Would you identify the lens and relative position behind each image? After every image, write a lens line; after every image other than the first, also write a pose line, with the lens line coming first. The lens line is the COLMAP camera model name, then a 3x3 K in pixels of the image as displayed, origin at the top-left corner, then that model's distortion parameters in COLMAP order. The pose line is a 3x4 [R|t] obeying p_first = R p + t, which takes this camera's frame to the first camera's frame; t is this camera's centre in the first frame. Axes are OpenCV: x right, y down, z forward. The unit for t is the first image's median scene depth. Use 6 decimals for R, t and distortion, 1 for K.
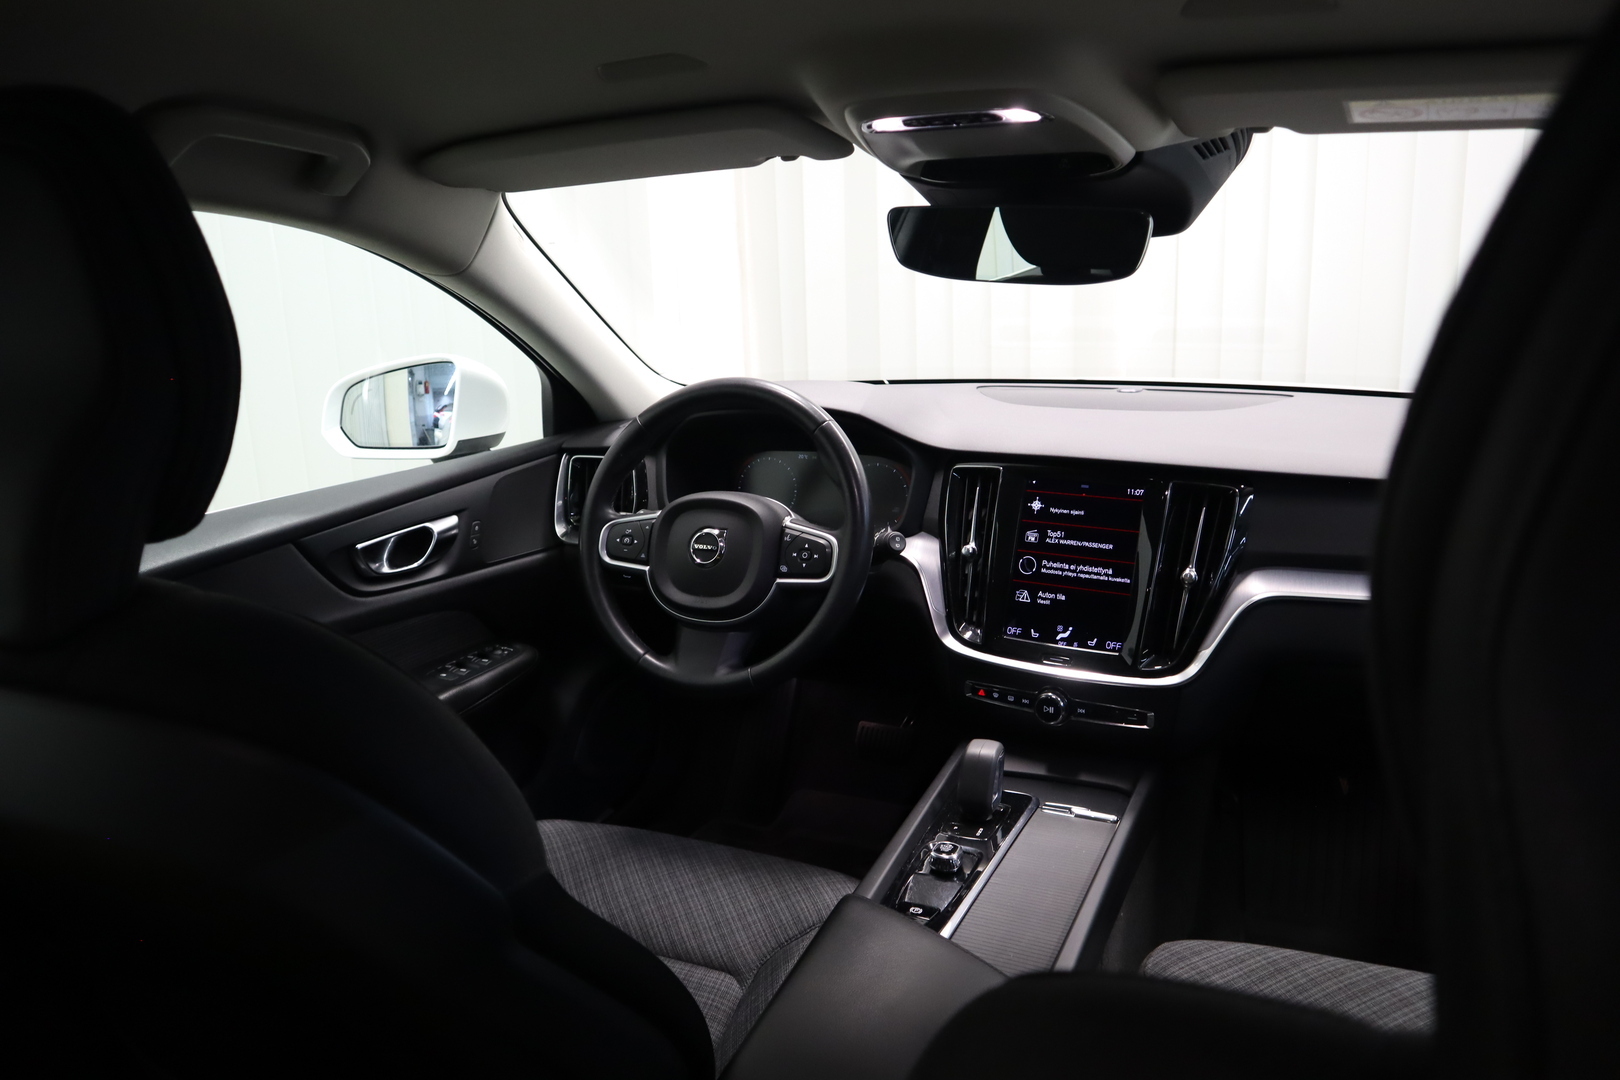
lens RADIAL K [[1133.4, 0, 811.3], [0, 1133.4, 538.3], [0, 0, 1]] dist [-0.098714, 0.058655]
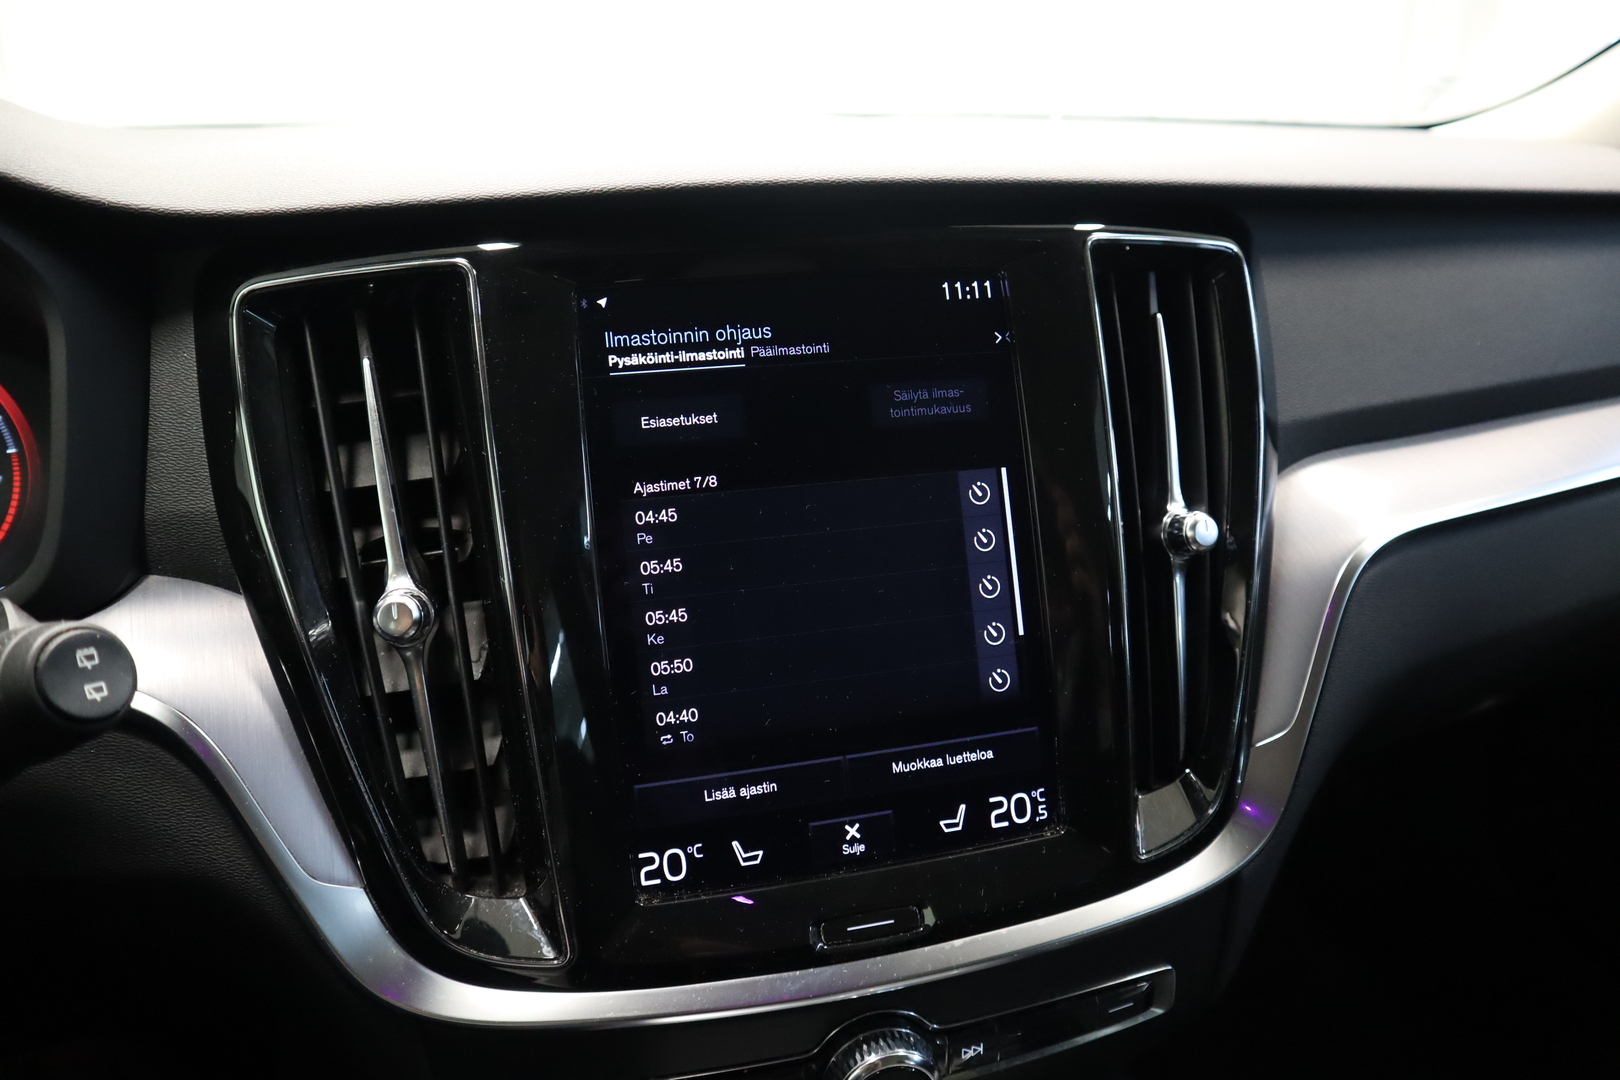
lens RADIAL K [[1133.4, 0, 814.3], [0, 1133.4, 551.9], [0, 0, 1]] dist [-0.098714, 0.058655]
pose [[0.707093, -0.225590, 0.670171, 0.043157], [0.168631, 0.974198, 0.150009, -0.024306], [-0.686719, 0.006942, 0.726890, 0.787600]]
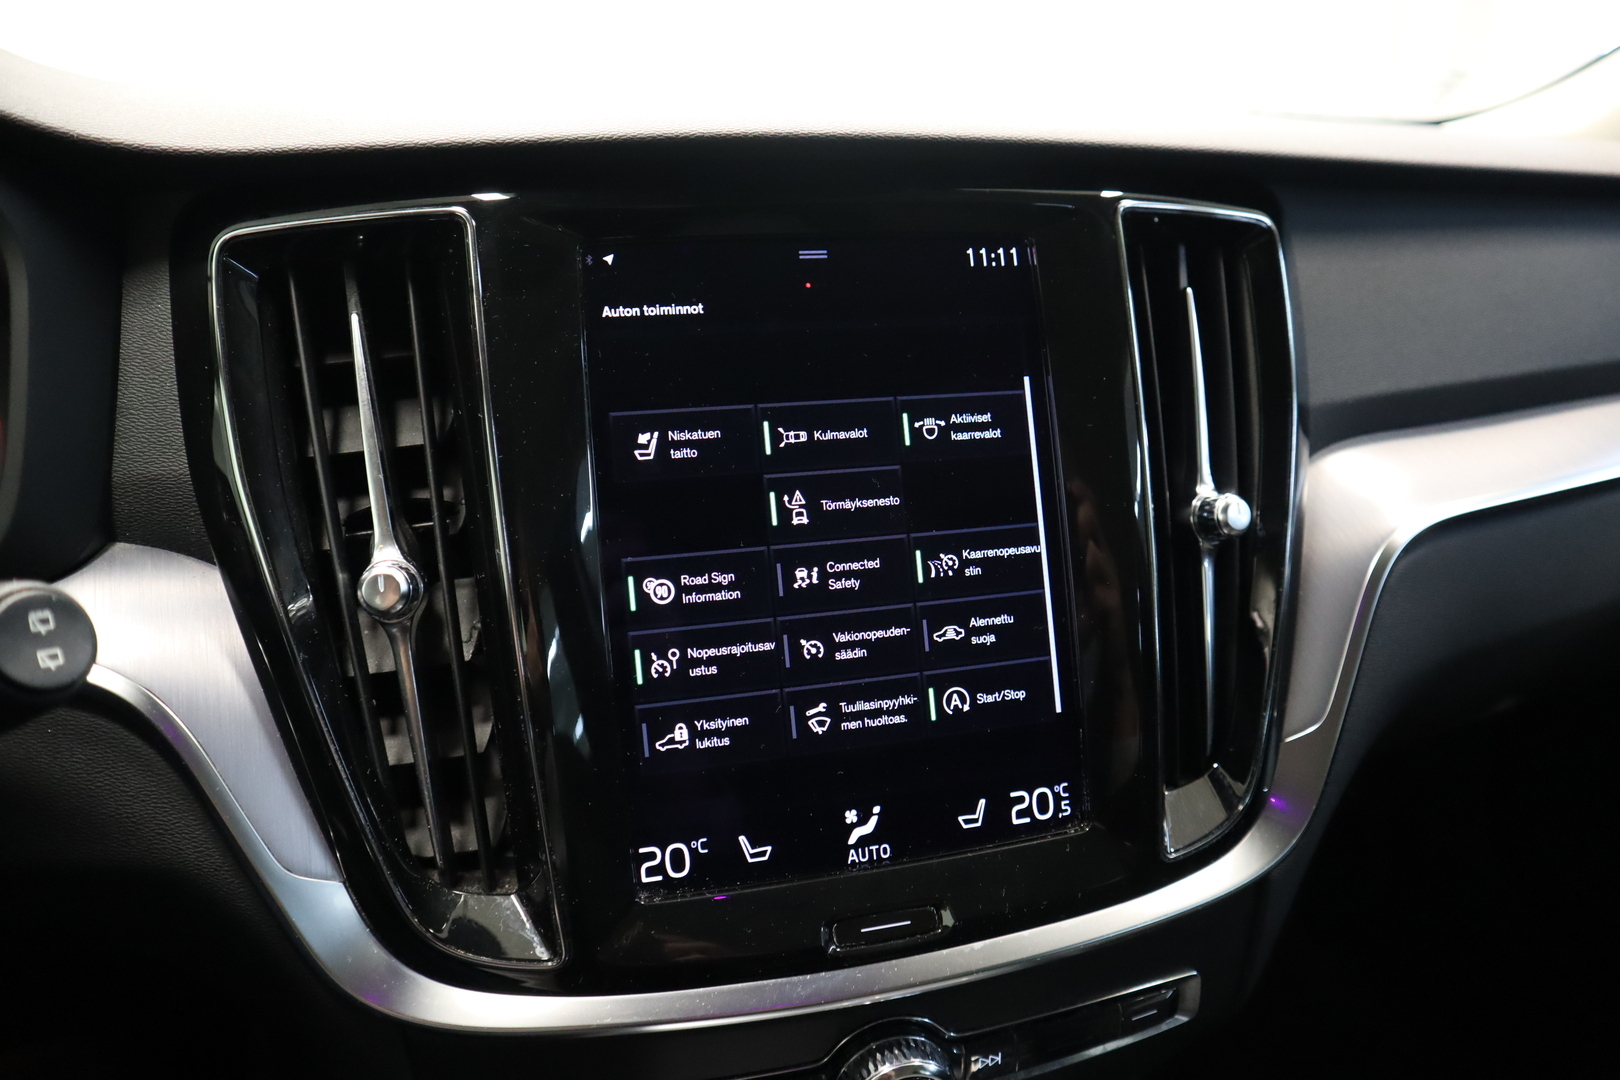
lens RADIAL K [[1133.4, 0, 818.4], [0, 1133.4, 547.5], [0, 0, 1]] dist [-0.098714, 0.058655]
pose [[0.697046, -0.211356, 0.685168, 0.047227], [0.153566, 0.977401, 0.145274, -0.016863], [-0.700389, 0.003956, 0.713751, 0.804512]]
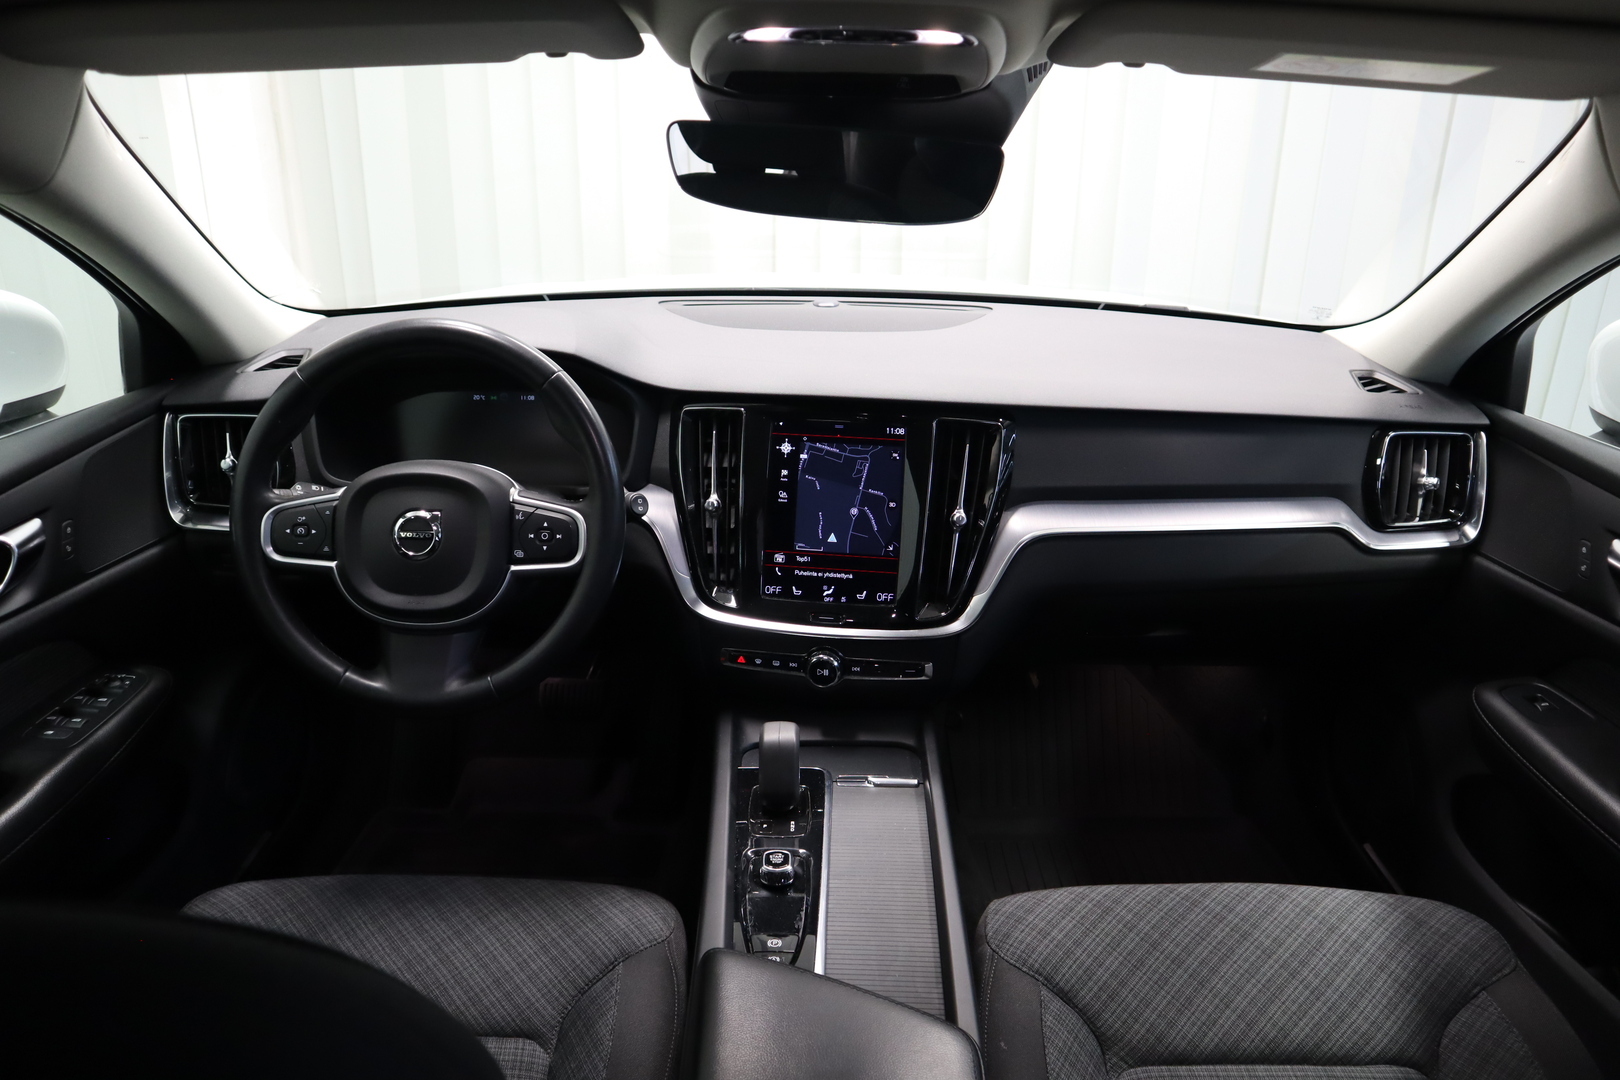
lens RADIAL K [[1133.4, 0, 814.3], [0, 1133.4, 547.4], [0, 0, 1]] dist [-0.098714, 0.058655]
pose [[0.914019, -0.108026, 0.391023, -0.145303], [0.057775, 0.988731, 0.138103, -0.076849], [-0.401535, -0.103638, 0.909961, 0.158037]]
